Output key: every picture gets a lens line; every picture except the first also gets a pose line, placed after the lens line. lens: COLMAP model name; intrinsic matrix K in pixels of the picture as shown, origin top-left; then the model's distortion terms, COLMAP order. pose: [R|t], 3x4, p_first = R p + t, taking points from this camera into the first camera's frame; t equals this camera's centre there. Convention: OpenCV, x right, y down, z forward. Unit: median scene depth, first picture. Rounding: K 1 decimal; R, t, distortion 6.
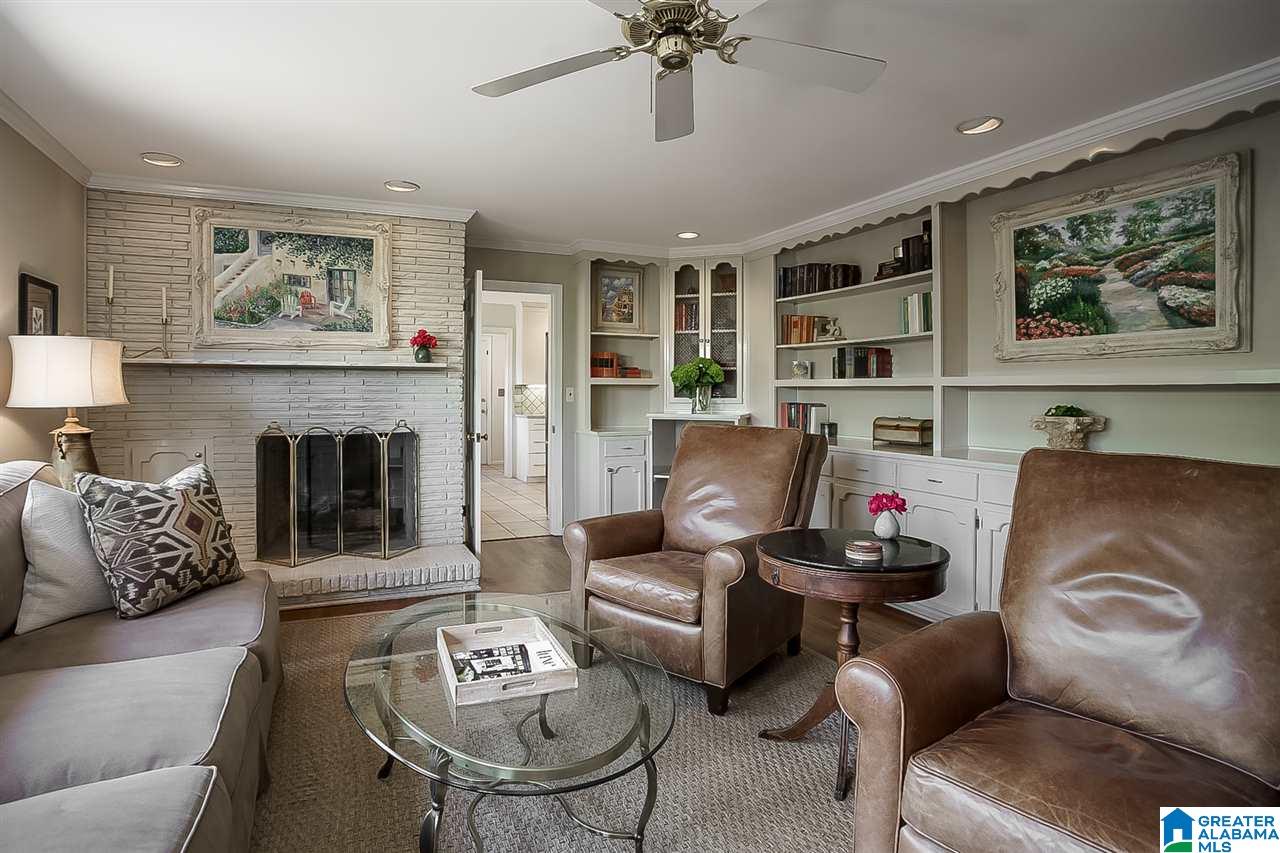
lens RADIAL K [[662.4, 0, 631.4], [0, 662.4, 397.7], [0, 0, 1]] dist [-0.088928, 0.048607]
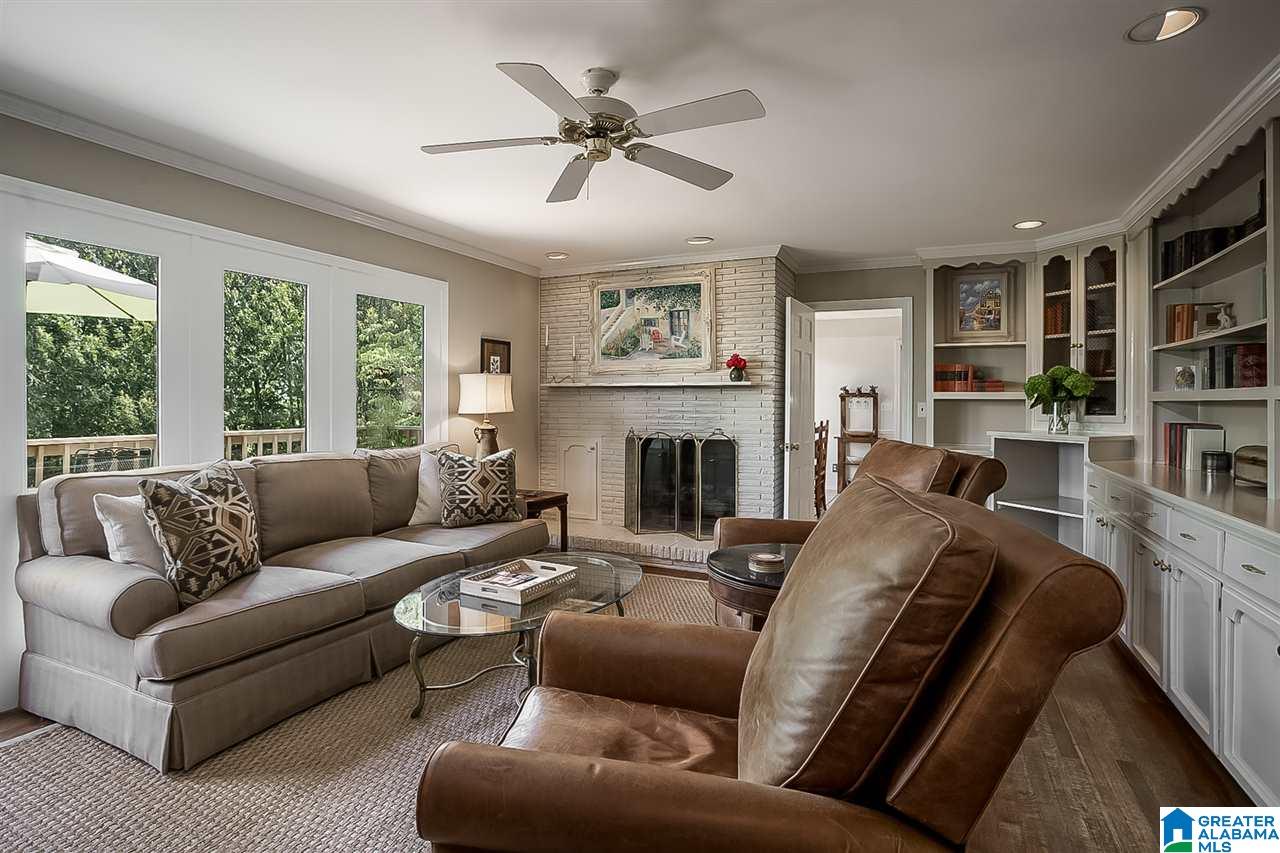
lens RADIAL K [[662.4, 0, 631.4], [0, 662.4, 397.7], [0, 0, 1]] dist [-0.088928, 0.048607]
pose [[0.646498, -0.004096, -0.762905, 0.496117], [-0.011326, 0.999824, -0.014966, -0.003930], [0.762832, 0.018317, 0.646338, 0.086998]]
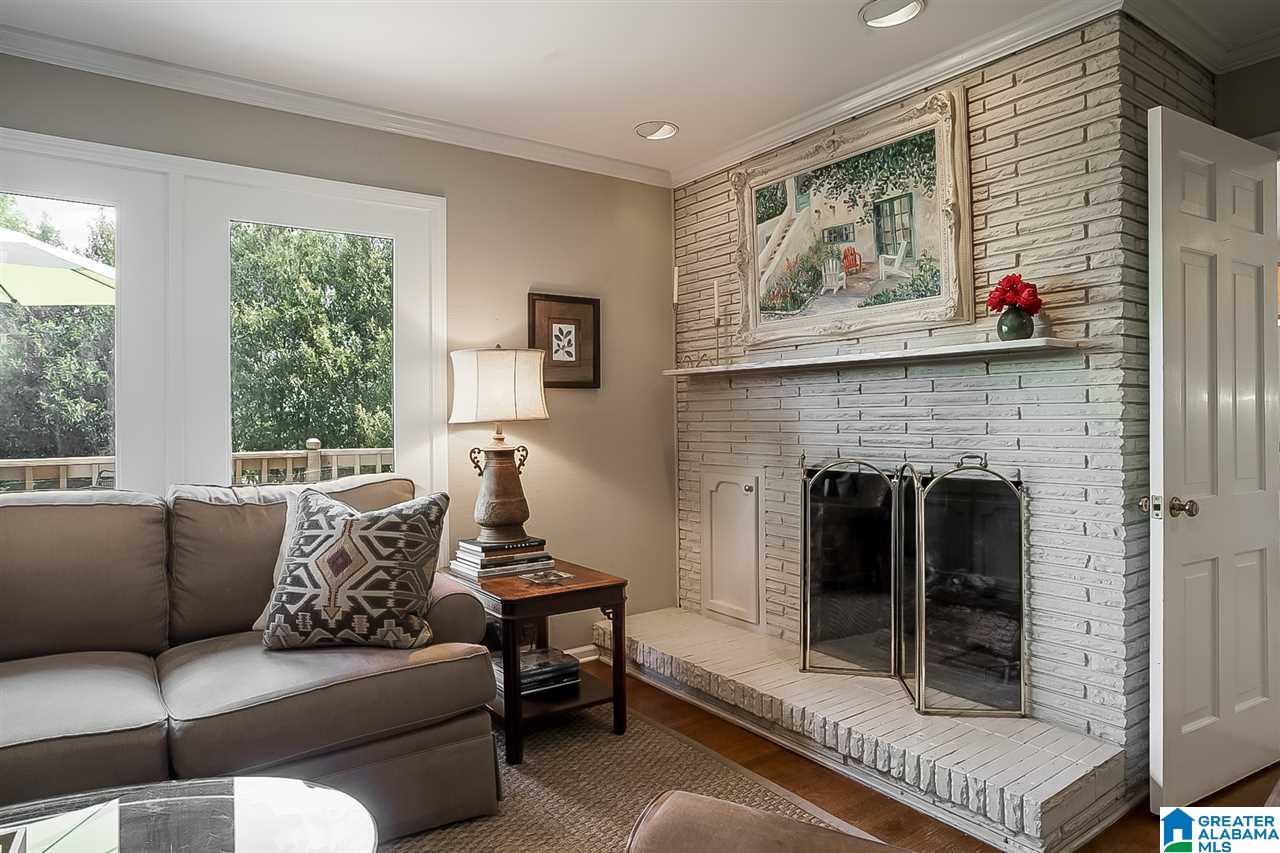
lens RADIAL K [[763.3, 0, 635.8], [0, 763.3, 409.1], [0, 0, 1]] dist [-0.040985, 0.000707]
pose [[0.179419, -0.012367, -0.983695, 0.195234], [-0.001078, 0.999918, -0.012768, 0.005305], [0.983772, 0.003351, 0.179391, 0.652208]]
